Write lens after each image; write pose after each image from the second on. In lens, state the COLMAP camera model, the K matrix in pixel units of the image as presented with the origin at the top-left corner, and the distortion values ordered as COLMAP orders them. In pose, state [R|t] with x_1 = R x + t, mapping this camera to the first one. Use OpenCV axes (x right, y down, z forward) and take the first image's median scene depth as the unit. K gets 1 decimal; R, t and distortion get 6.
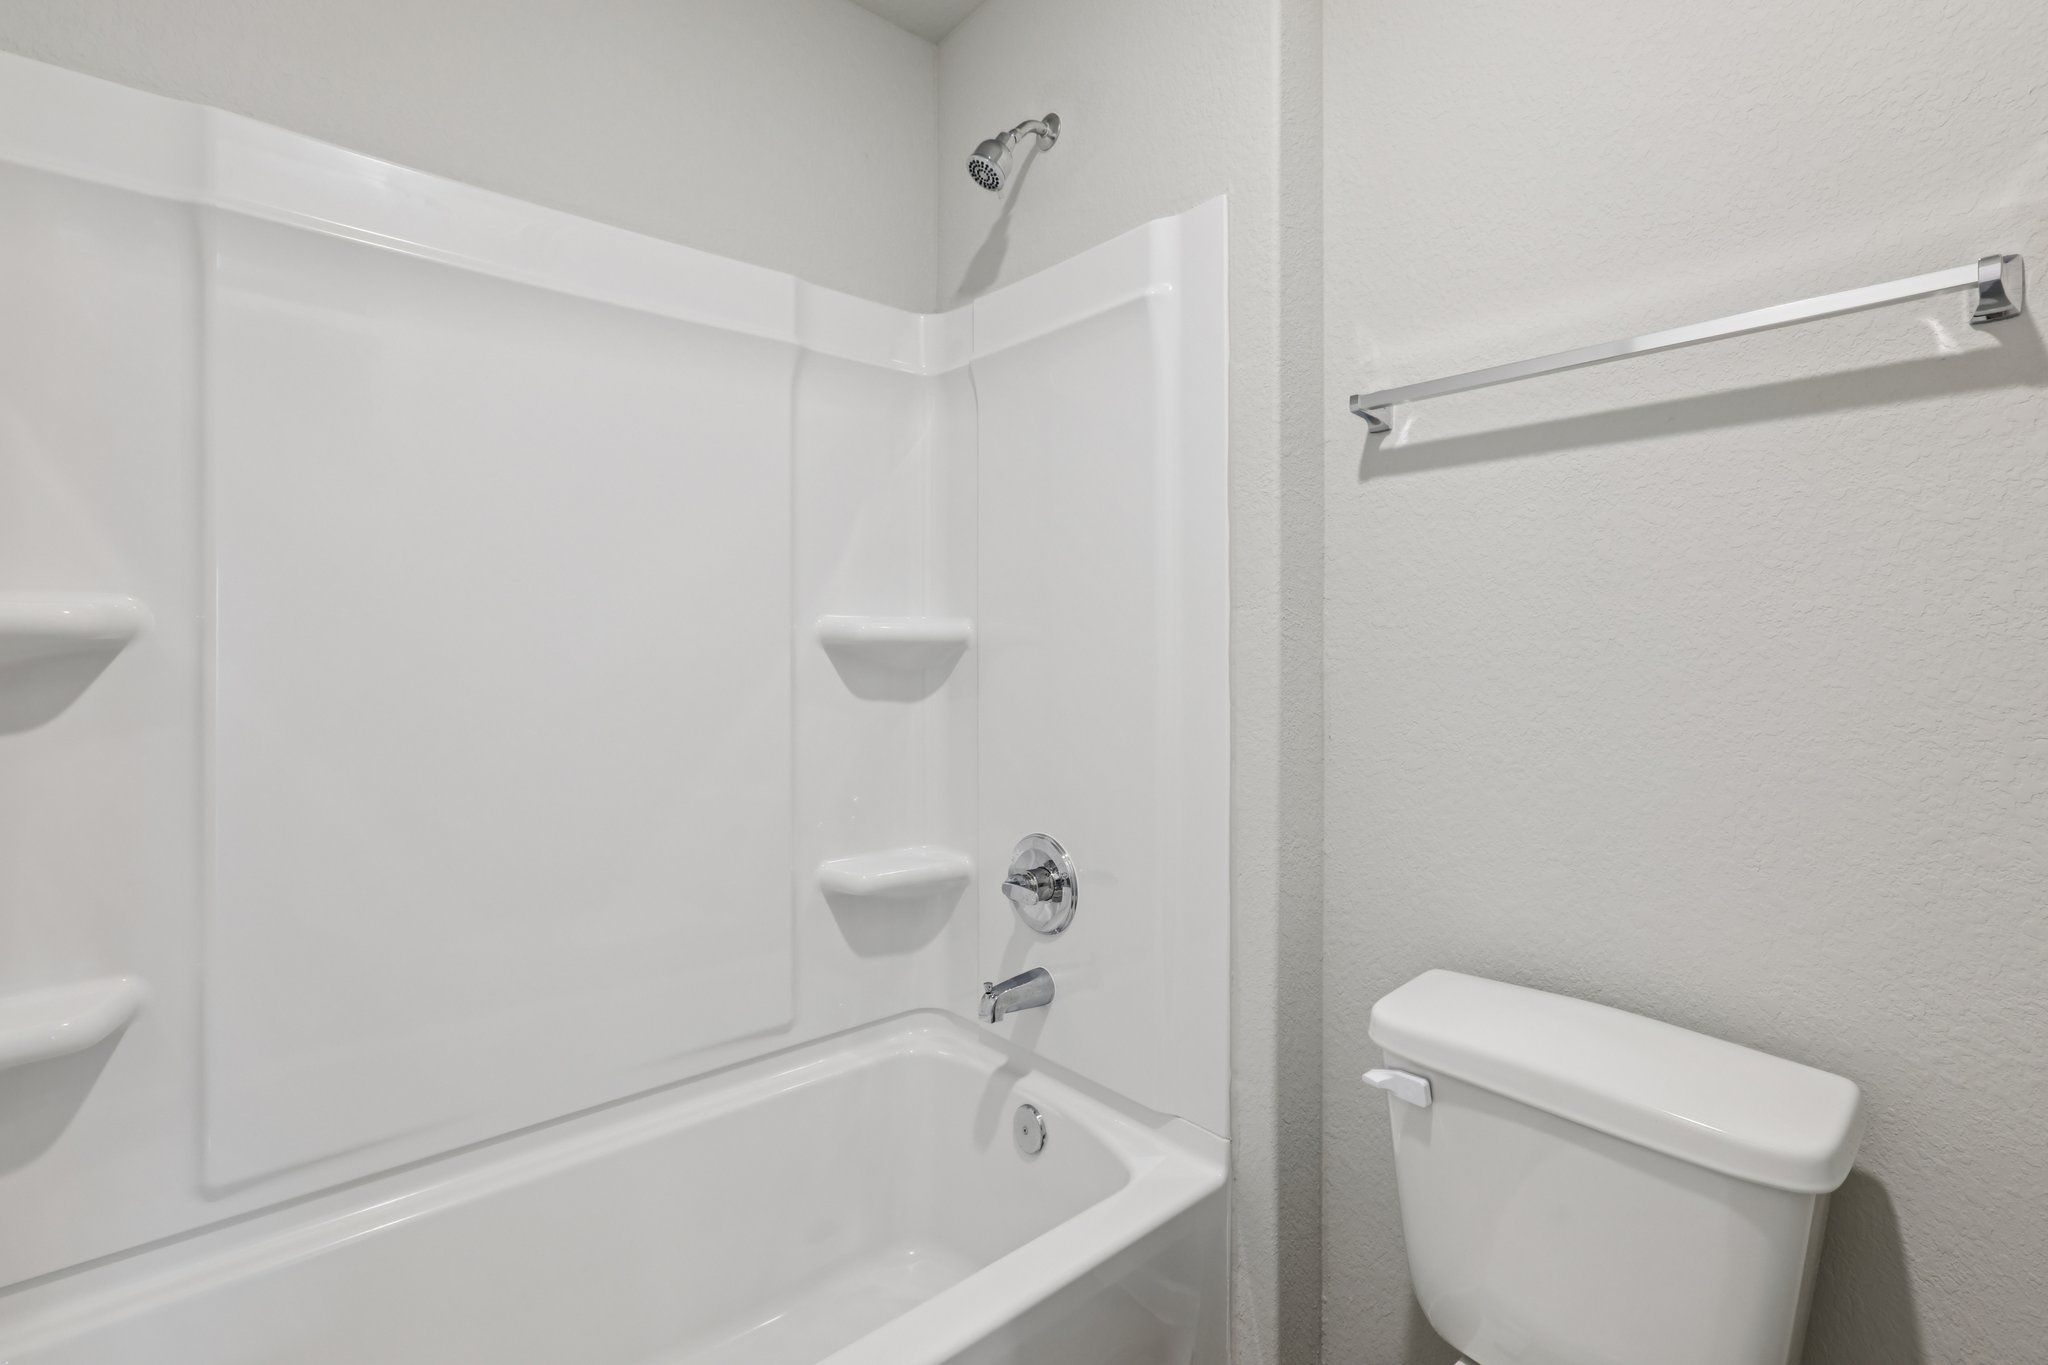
lens RADIAL K [[920.8, 0, 1013.3], [0, 920.8, 677.1], [0, 0, 1]] dist [-0.008145, 0.005677]
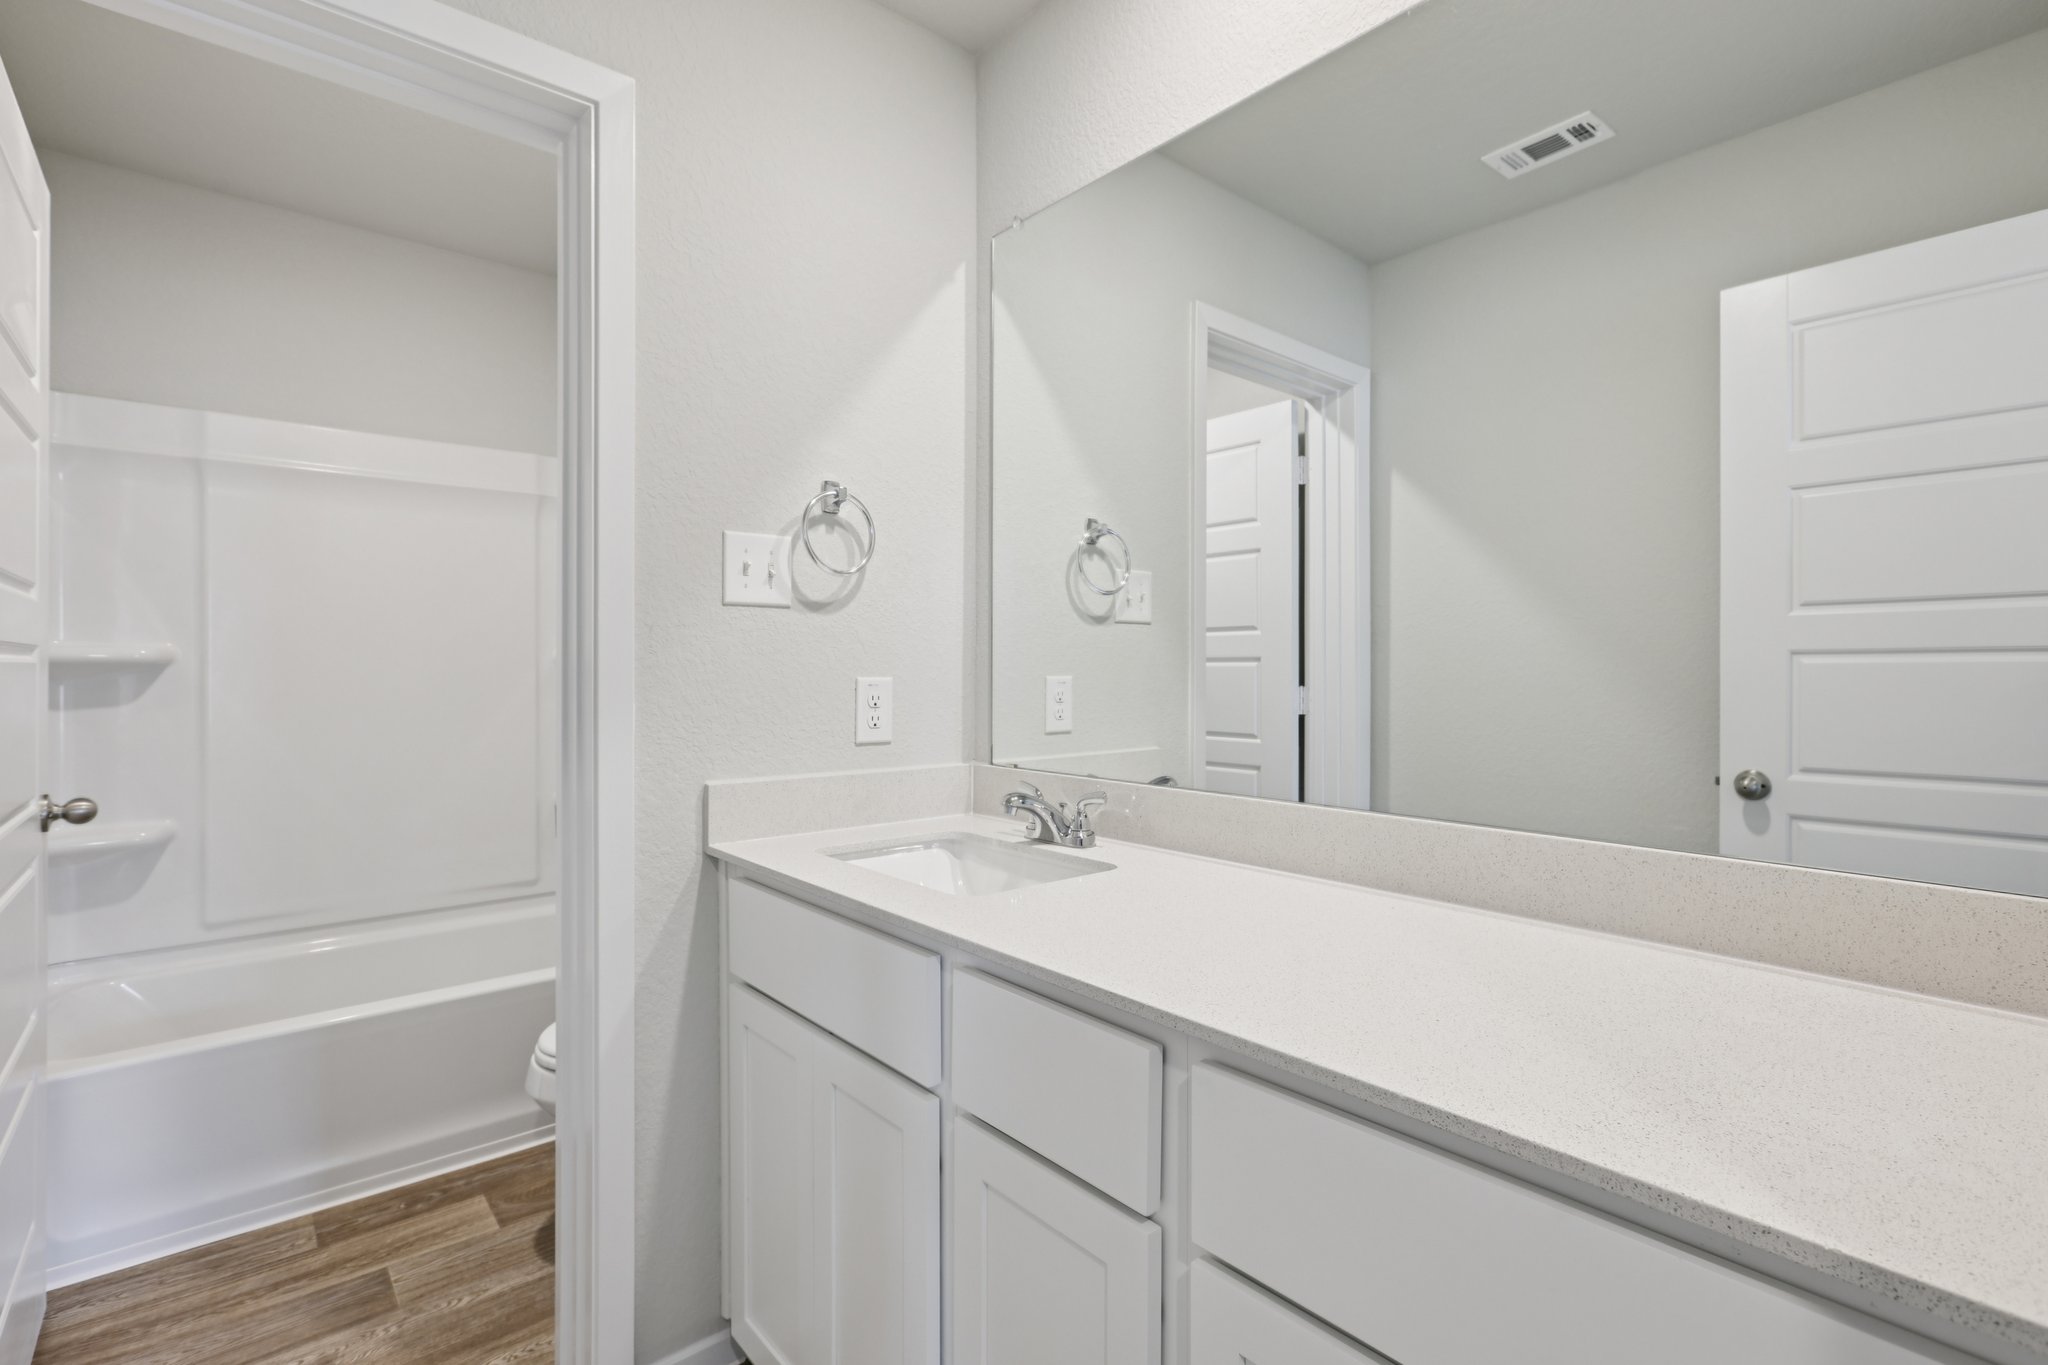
lens RADIAL K [[953.6, 0, 1024.4], [0, 953.6, 700.2], [0, 0, 1]] dist [0.003107, 0.004378]
pose [[0.999857, -0.002779, -0.016709, 1.035326], [0.002834, 0.999991, 0.003247, 0.040662], [0.016700, -0.003294, 0.999855, -1.164755]]
